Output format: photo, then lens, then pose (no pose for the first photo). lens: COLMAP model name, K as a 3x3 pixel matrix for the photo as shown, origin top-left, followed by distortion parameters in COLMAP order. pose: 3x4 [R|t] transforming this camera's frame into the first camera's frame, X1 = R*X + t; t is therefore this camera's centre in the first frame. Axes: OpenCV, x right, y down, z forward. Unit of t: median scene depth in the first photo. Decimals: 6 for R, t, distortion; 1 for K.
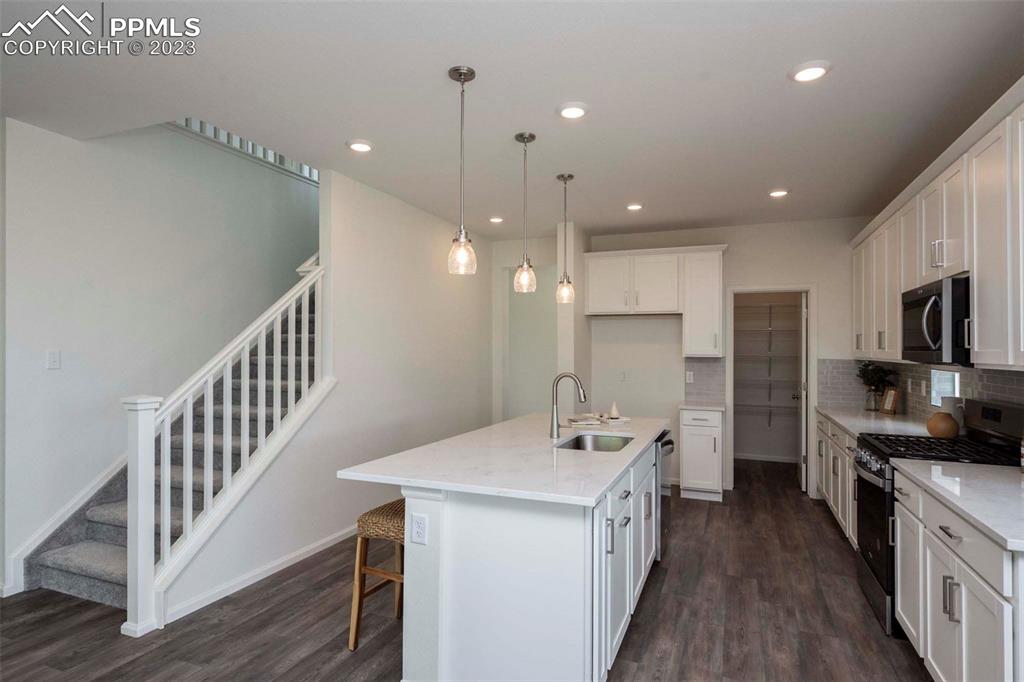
lens RADIAL K [[513.9, 0, 497.0], [0, 513.9, 341.9], [0, 0, 1]] dist [0.001692, 0.000209]
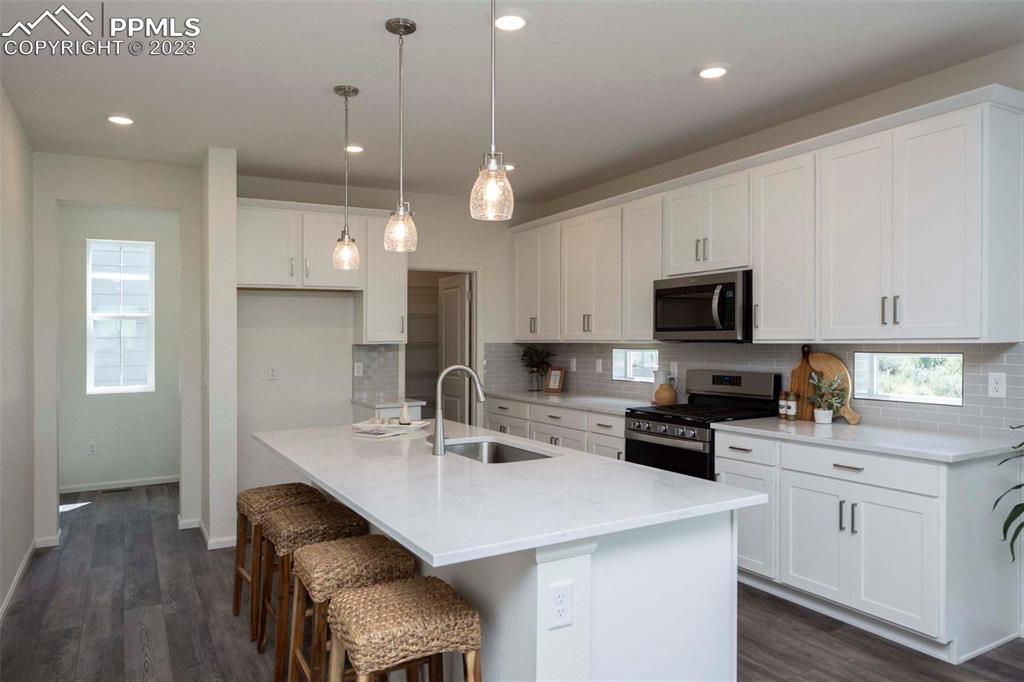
lens RADIAL K [[647.6, 0, 512.7], [0, 647.6, 330.3], [0, 0, 1]] dist [0.002126, 0.000047]
pose [[0.648858, -0.007584, 0.760872, -0.294579], [0.005015, 0.999971, 0.005691, 0.002929], [-0.760893, 0.000123, 0.648877, 0.186431]]
